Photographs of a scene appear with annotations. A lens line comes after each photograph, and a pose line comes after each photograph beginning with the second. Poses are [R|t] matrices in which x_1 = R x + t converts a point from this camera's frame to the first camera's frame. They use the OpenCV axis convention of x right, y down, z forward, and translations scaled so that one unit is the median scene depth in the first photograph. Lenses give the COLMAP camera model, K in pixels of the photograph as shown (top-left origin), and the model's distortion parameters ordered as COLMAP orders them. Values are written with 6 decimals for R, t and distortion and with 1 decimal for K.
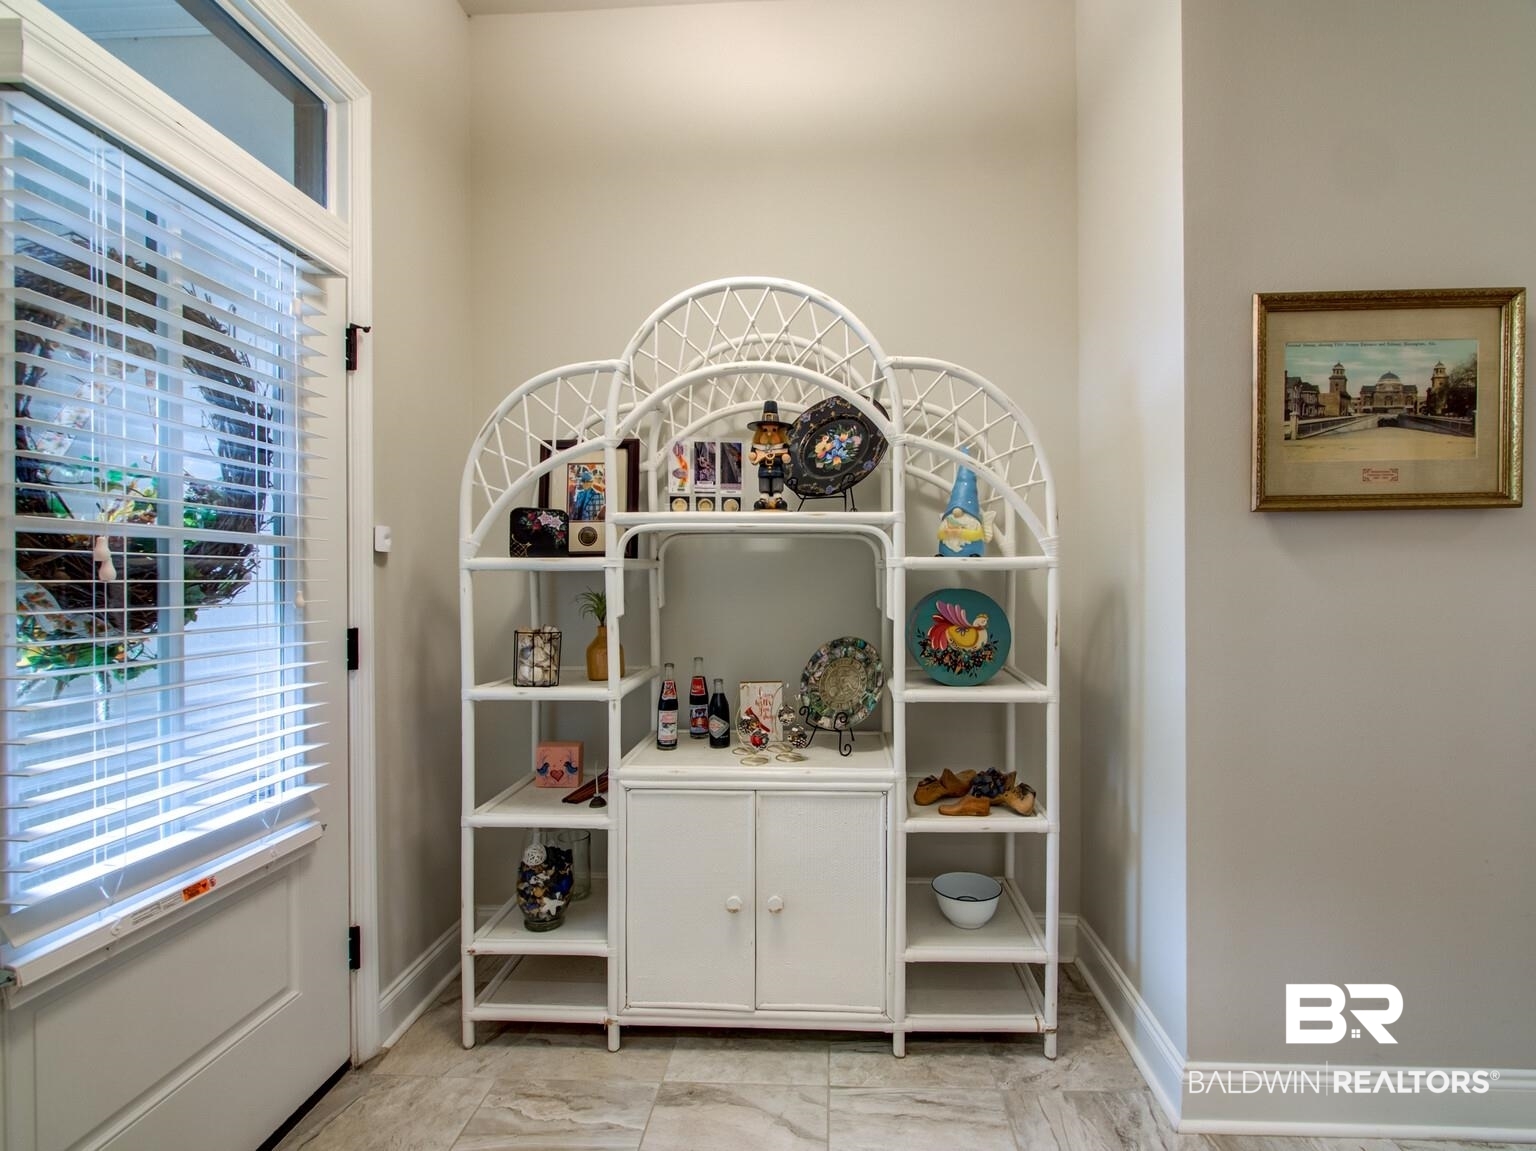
lens RADIAL K [[704.2, 0, 821.5], [0, 704.2, 588.8], [0, 0, 1]] dist [-0.002087, -0.001018]
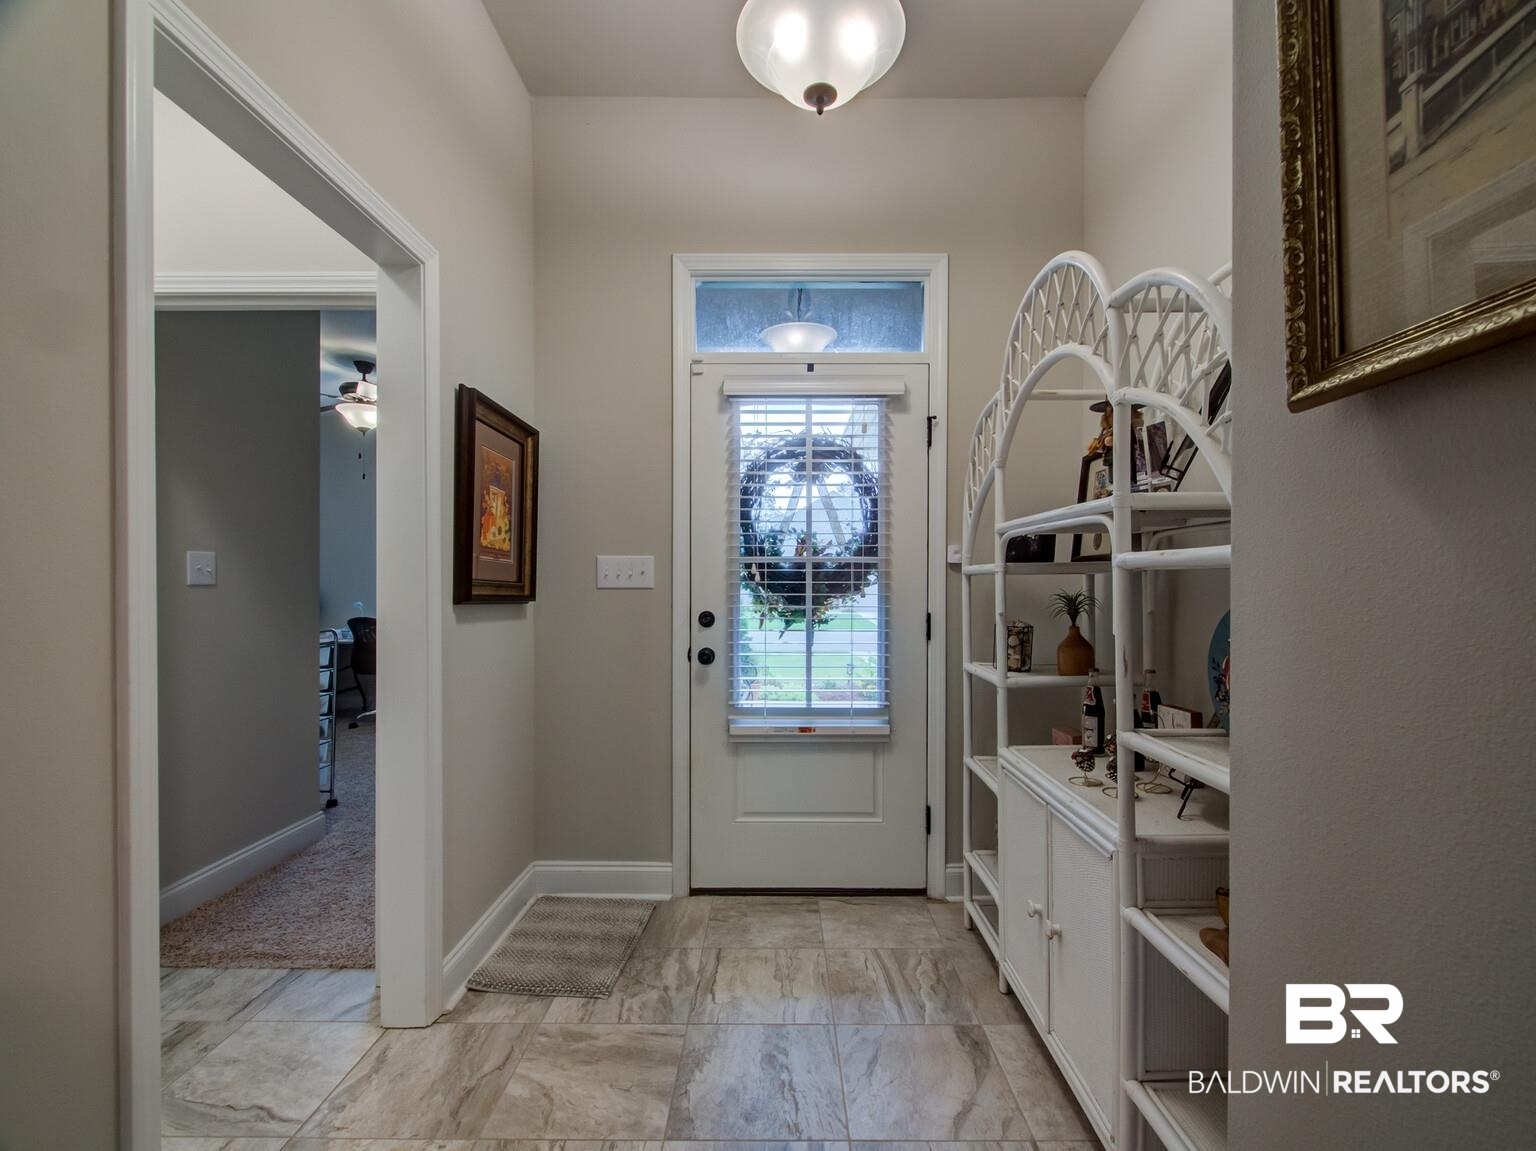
lens RADIAL K [[709.6, 0, 771.5], [0, 709.6, 594.9], [0, 0, 1]] dist [0.004597, -0.000323]
pose [[0.024179, 0.020551, -0.999496, 0.985069], [-0.014128, 0.999696, 0.020213, -0.011518], [0.999608, 0.013632, 0.024462, 0.685866]]
